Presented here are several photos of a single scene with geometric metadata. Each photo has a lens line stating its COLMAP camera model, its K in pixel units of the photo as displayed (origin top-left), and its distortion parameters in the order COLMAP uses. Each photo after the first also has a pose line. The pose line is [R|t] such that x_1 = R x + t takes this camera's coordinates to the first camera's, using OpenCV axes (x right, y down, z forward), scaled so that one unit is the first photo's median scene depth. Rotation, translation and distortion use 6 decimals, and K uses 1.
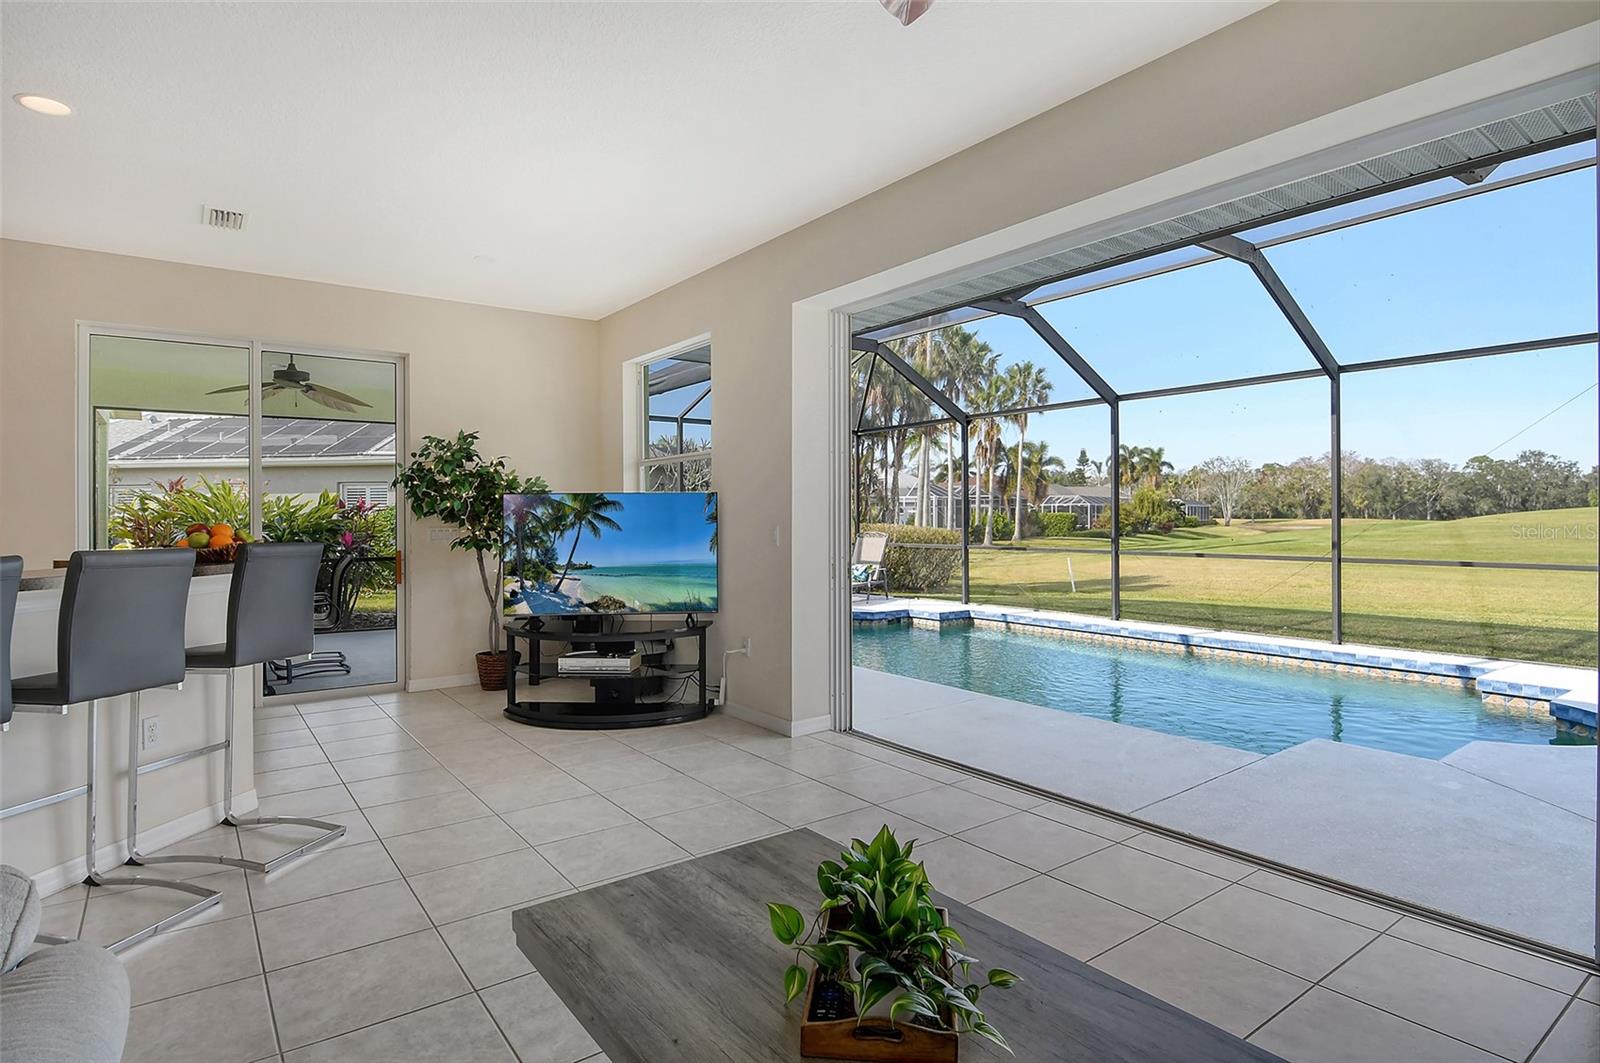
lens RADIAL K [[865.9, 0, 802.0], [0, 865.9, 495.9], [0, 0, 1]] dist [0.036513, -0.000288]
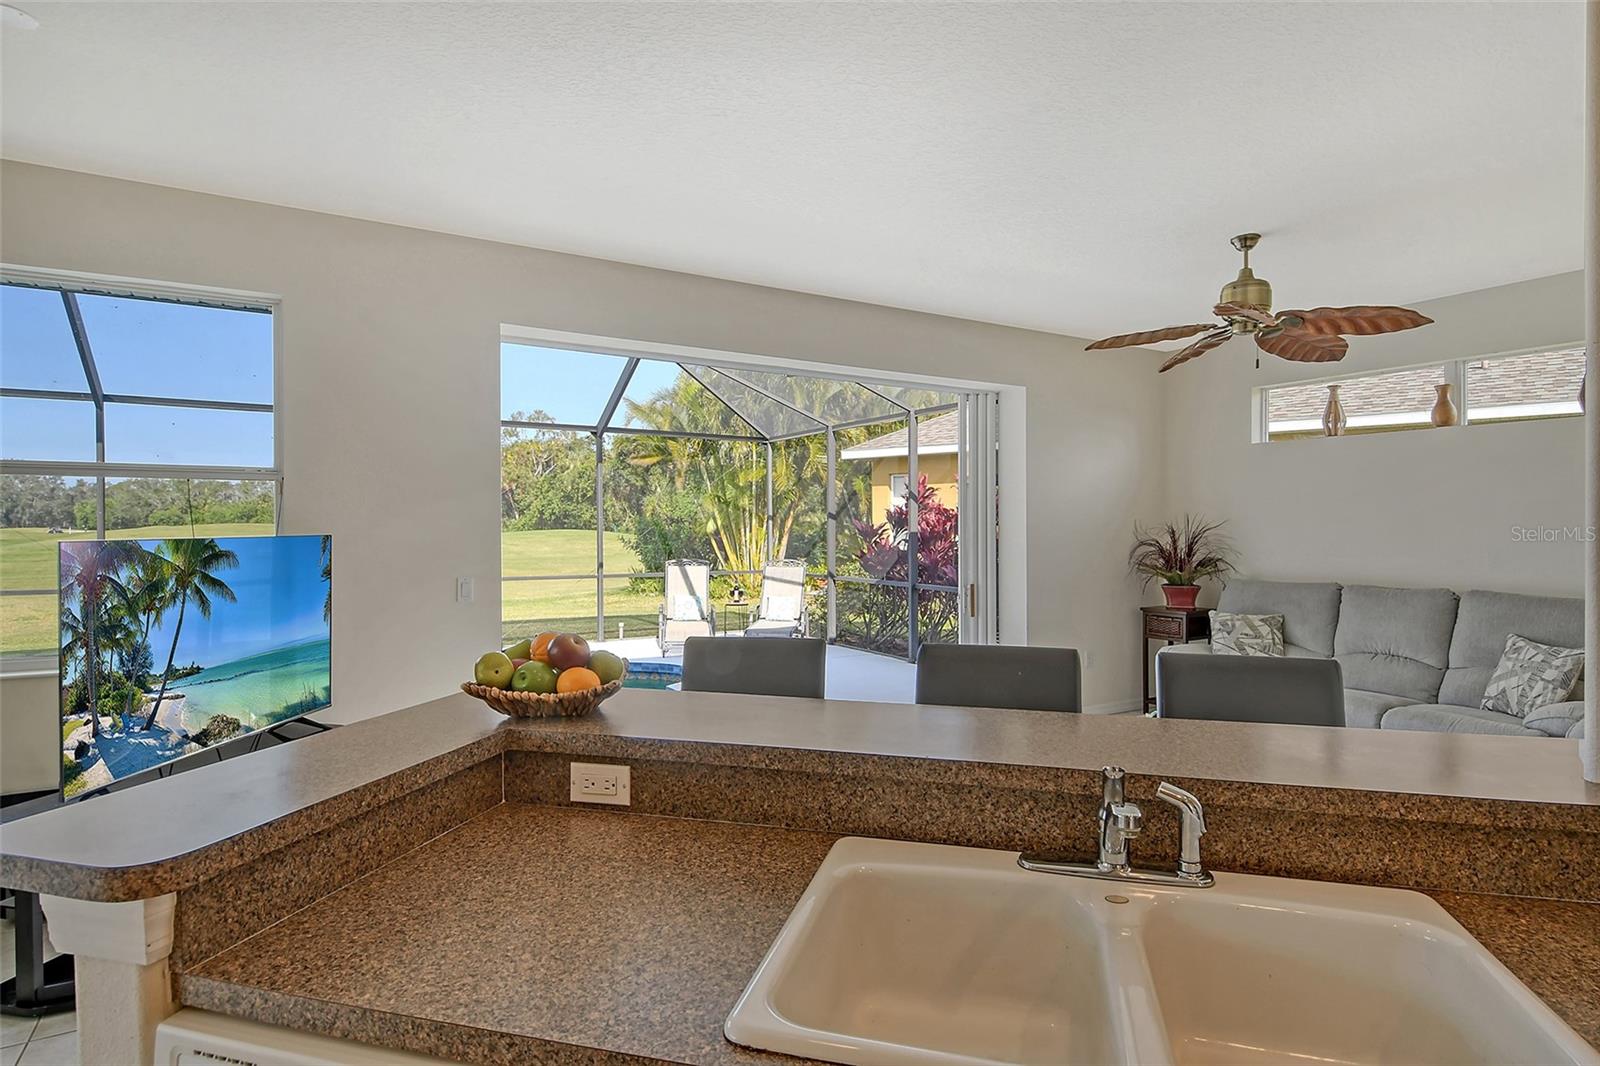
lens RADIAL K [[857.0, 0, 800.0], [0, 857.0, 533.0], [0, 0, 1]] dist [-0.003771, -0.000860]
pose [[0.103842, -0.000269, 0.994594, -0.754738], [-0.030896, 0.999516, 0.003496, -0.020664], [-0.994114, -0.031092, 0.103784, 0.559085]]
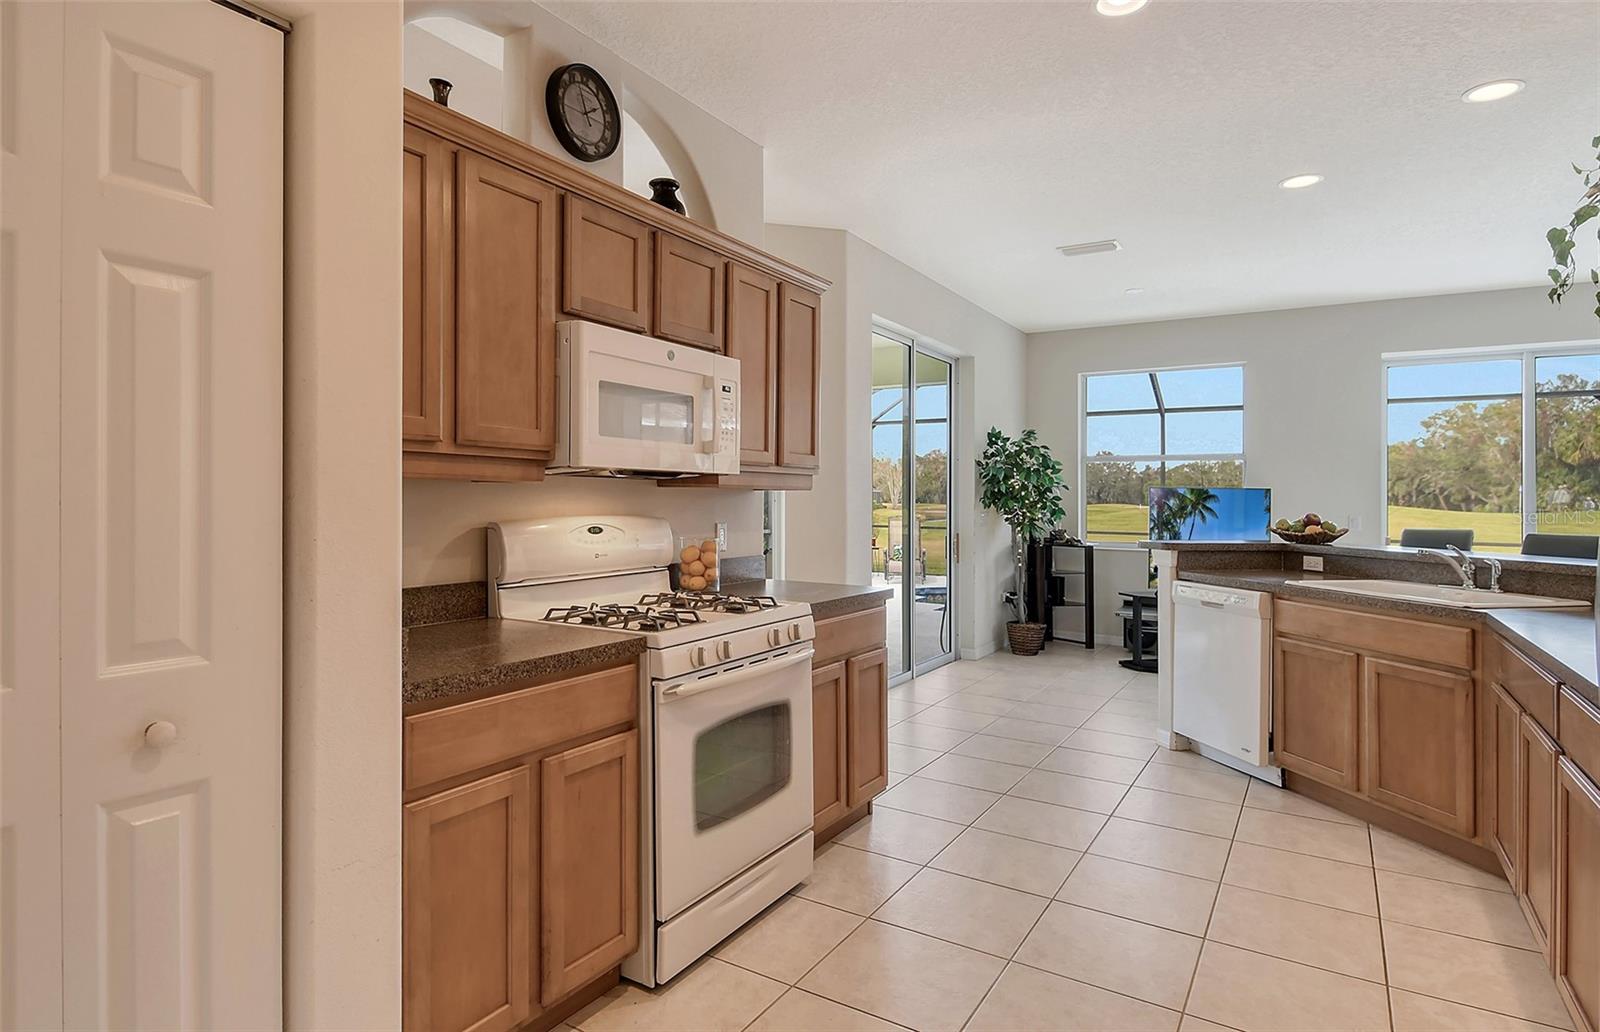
lens RADIAL K [[874.9, 0, 772.8], [0, 874.9, 492.1], [0, 0, 1]] dist [0.002696, -0.001137]
pose [[0.934600, 0.020050, 0.355134, -1.263061], [-0.027151, 0.999518, 0.015023, 0.000534], [-0.354662, -0.023683, 0.934695, 0.048985]]
